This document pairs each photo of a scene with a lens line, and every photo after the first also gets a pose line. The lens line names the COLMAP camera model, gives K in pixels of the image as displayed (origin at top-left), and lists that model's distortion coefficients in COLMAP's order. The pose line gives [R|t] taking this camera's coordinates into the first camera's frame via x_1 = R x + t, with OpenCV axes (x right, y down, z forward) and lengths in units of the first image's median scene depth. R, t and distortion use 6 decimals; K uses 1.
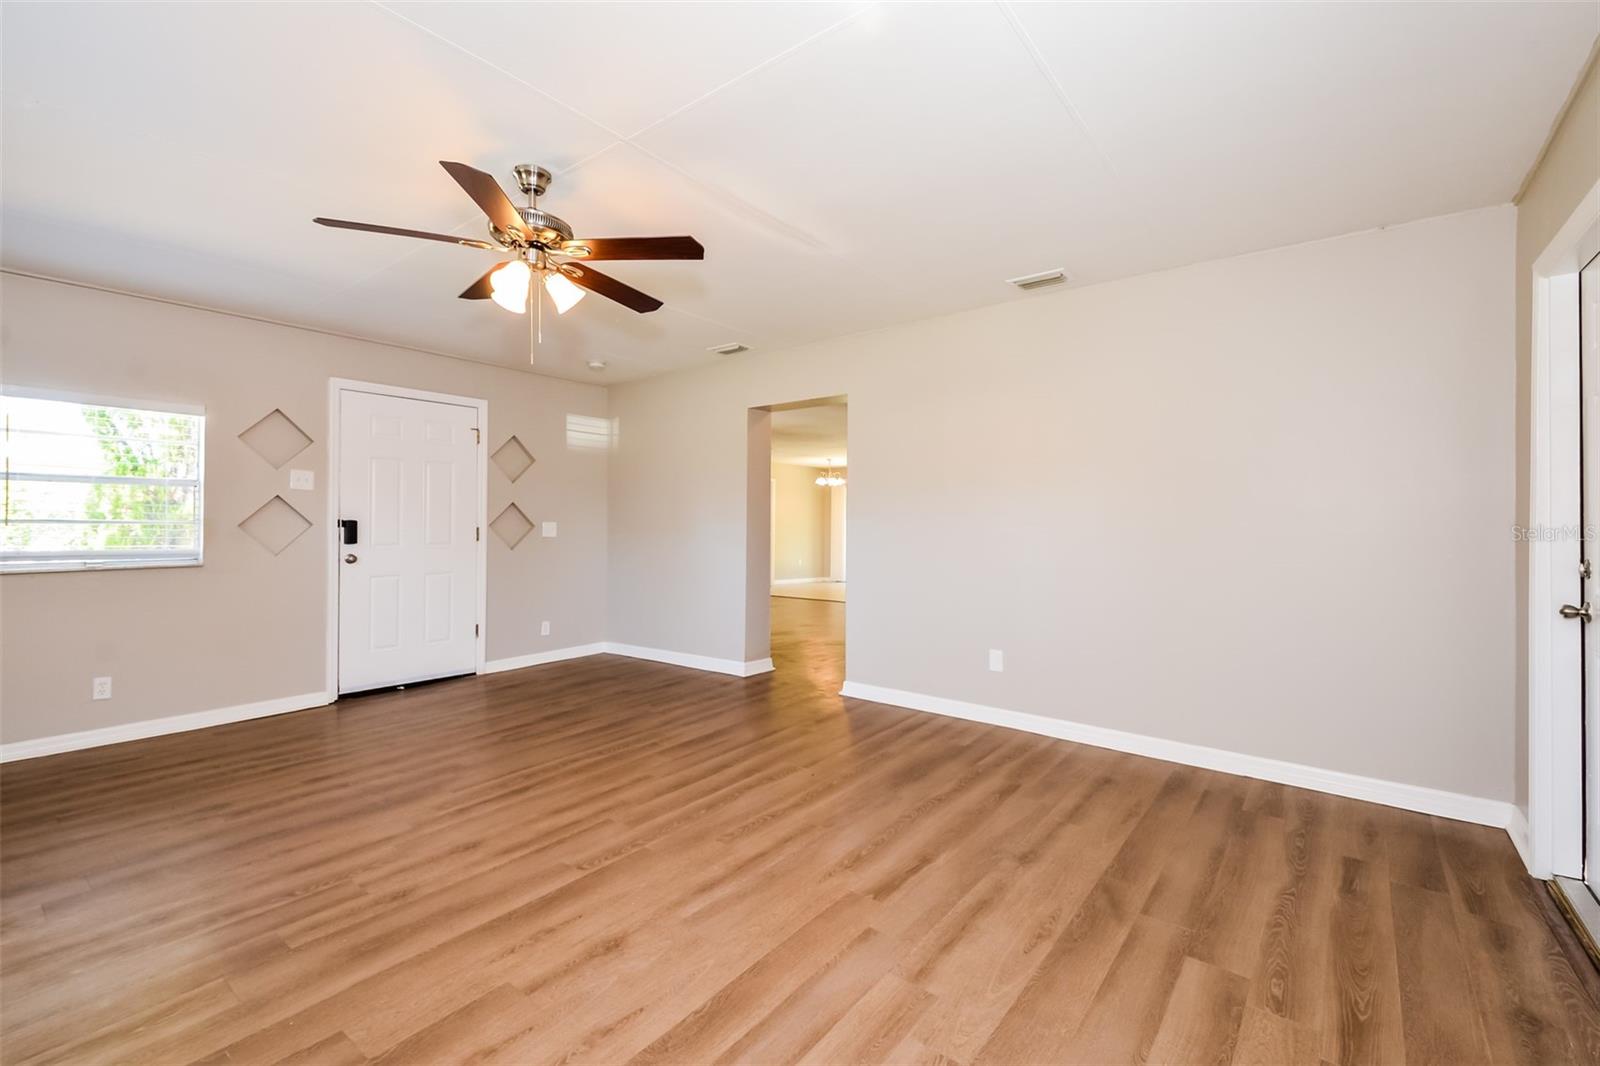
lens RADIAL K [[691.5, 0, 800.0], [0, 691.5, 533.0], [0, 0, 1]] dist [0.003770, 0.000028]
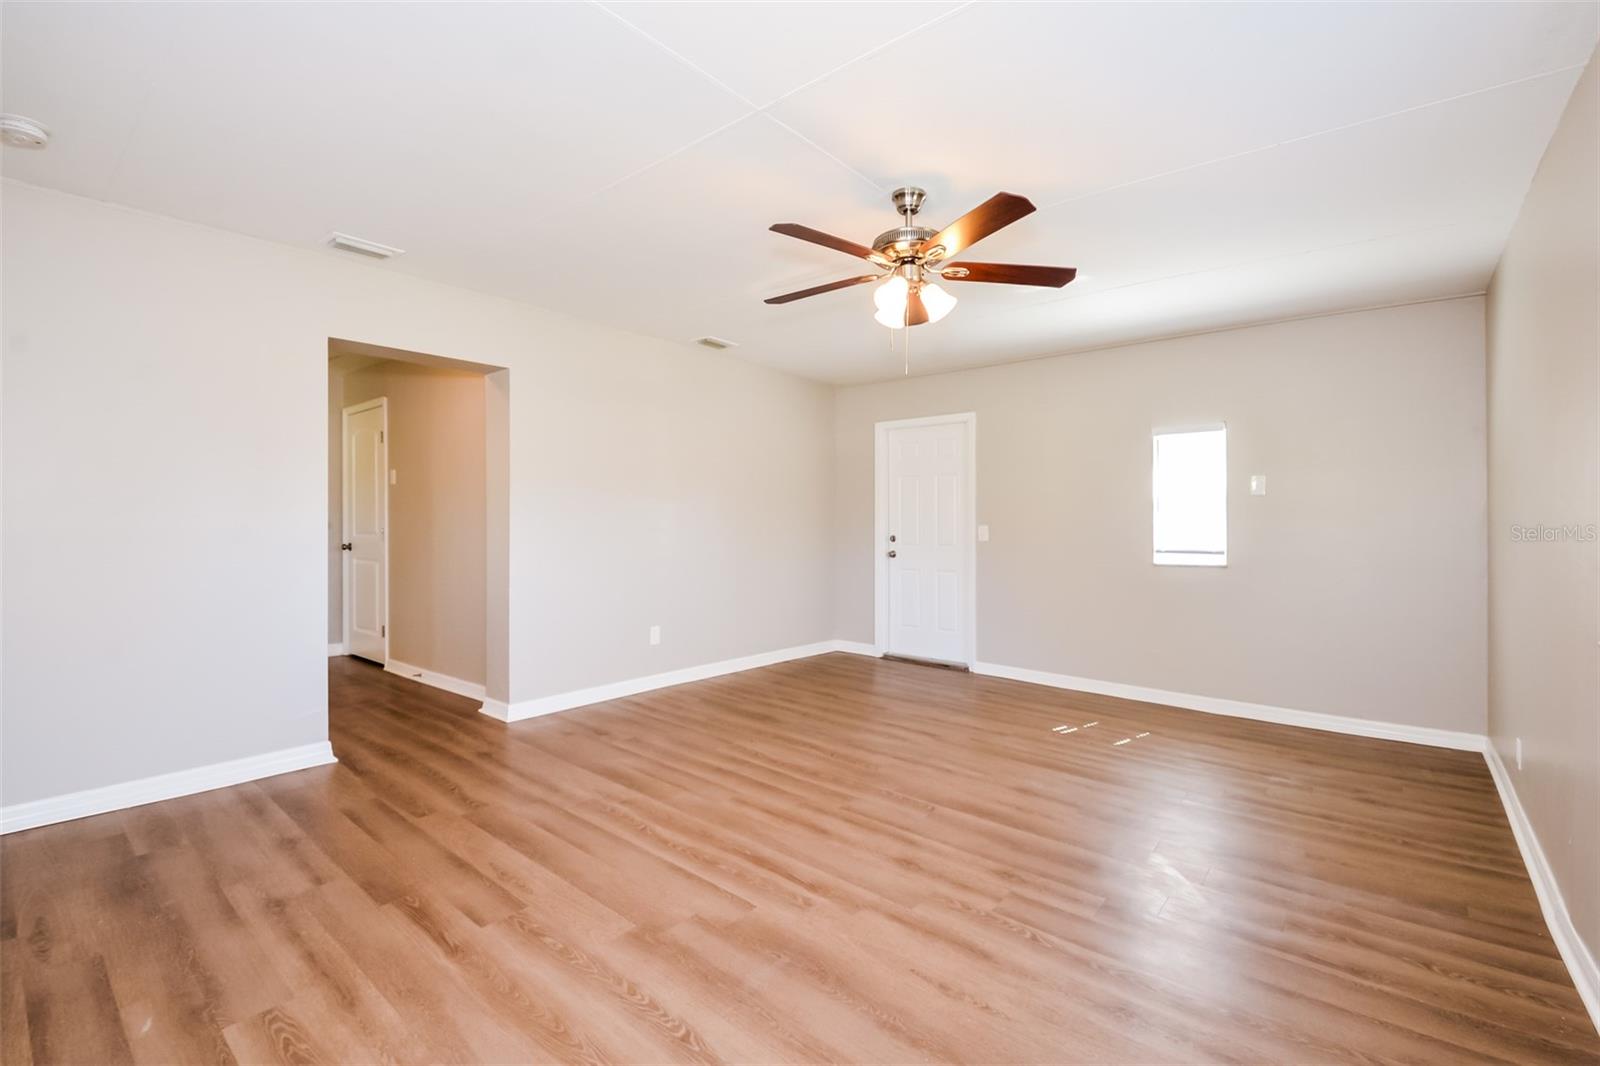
lens RADIAL K [[691.5, 0, 800.0], [0, 691.5, 533.0], [0, 0, 1]] dist [0.003770, 0.000028]
pose [[0.052720, -0.023194, 0.998340, -1.244709], [0.018298, 0.999585, 0.022257, -0.023804], [-0.998442, 0.017094, 0.053123, 0.946837]]
